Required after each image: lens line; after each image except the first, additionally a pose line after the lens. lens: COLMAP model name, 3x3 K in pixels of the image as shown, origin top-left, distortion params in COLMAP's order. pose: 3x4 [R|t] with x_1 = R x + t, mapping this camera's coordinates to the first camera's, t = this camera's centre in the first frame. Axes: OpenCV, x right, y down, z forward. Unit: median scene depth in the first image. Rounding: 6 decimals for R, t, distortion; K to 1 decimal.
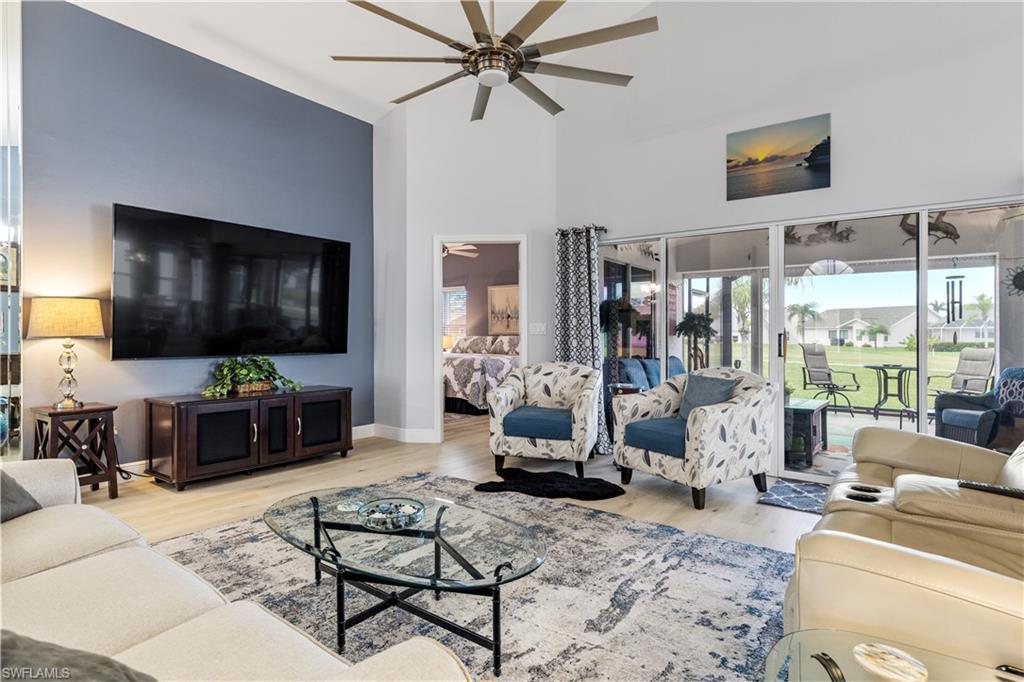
lens RADIAL K [[531.3, 0, 518.8], [0, 531.3, 342.8], [0, 0, 1]] dist [0.003185, 0.000384]
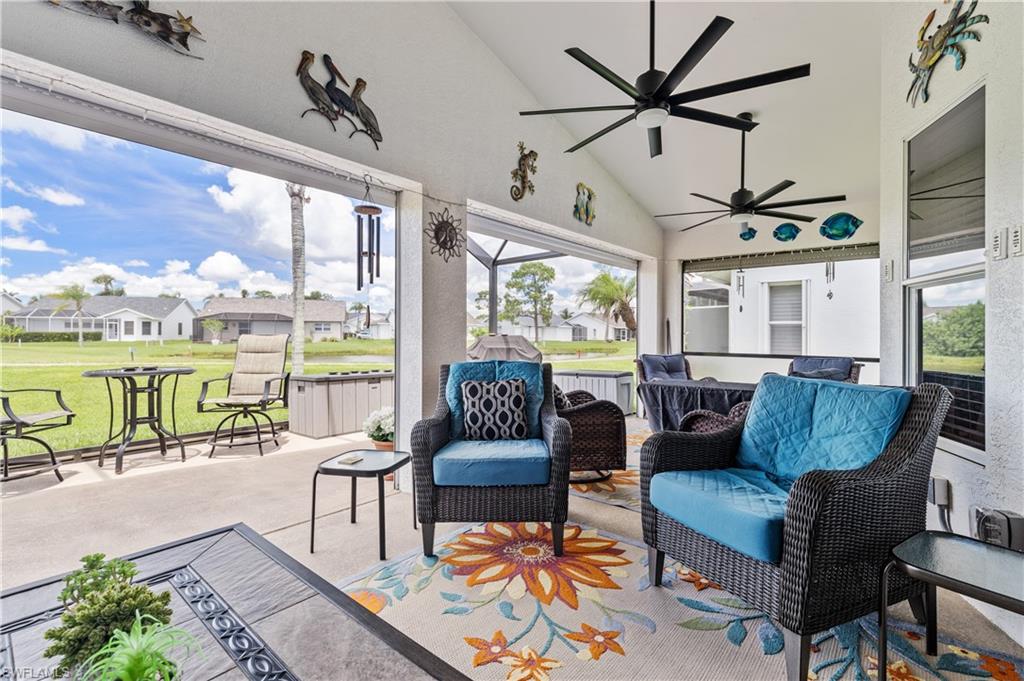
lens RADIAL K [[464.5, 0, 513.7], [0, 464.5, 337.7], [0, 0, 1]] dist [0.009342, 0.000364]
pose [[0.075855, -0.015411, 0.997000, 0.508392], [0.005542, 0.999872, 0.015033, 0.010191], [-0.997103, 0.004385, 0.075930, 1.238675]]
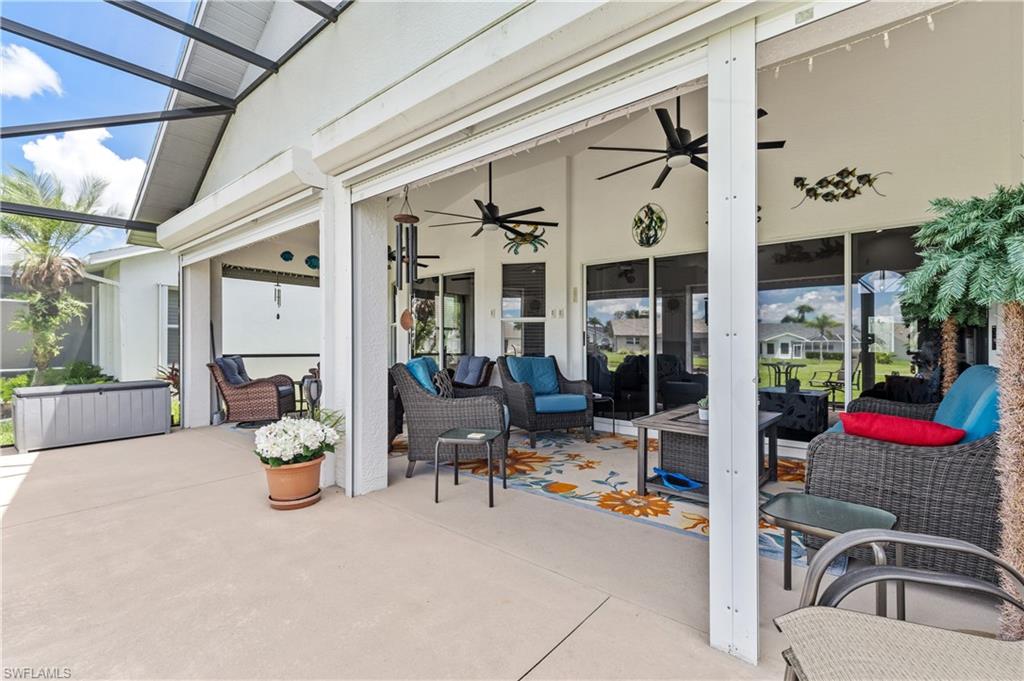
lens RADIAL K [[464.5, 0, 513.7], [0, 464.5, 337.7], [0, 0, 1]] dist [0.009342, 0.000364]
pose [[-0.996464, -0.015375, 0.082603, 1.000929], [-0.015675, 0.999873, -0.002983, 0.017473], [-0.082547, -0.004268, -0.996578, 2.335559]]
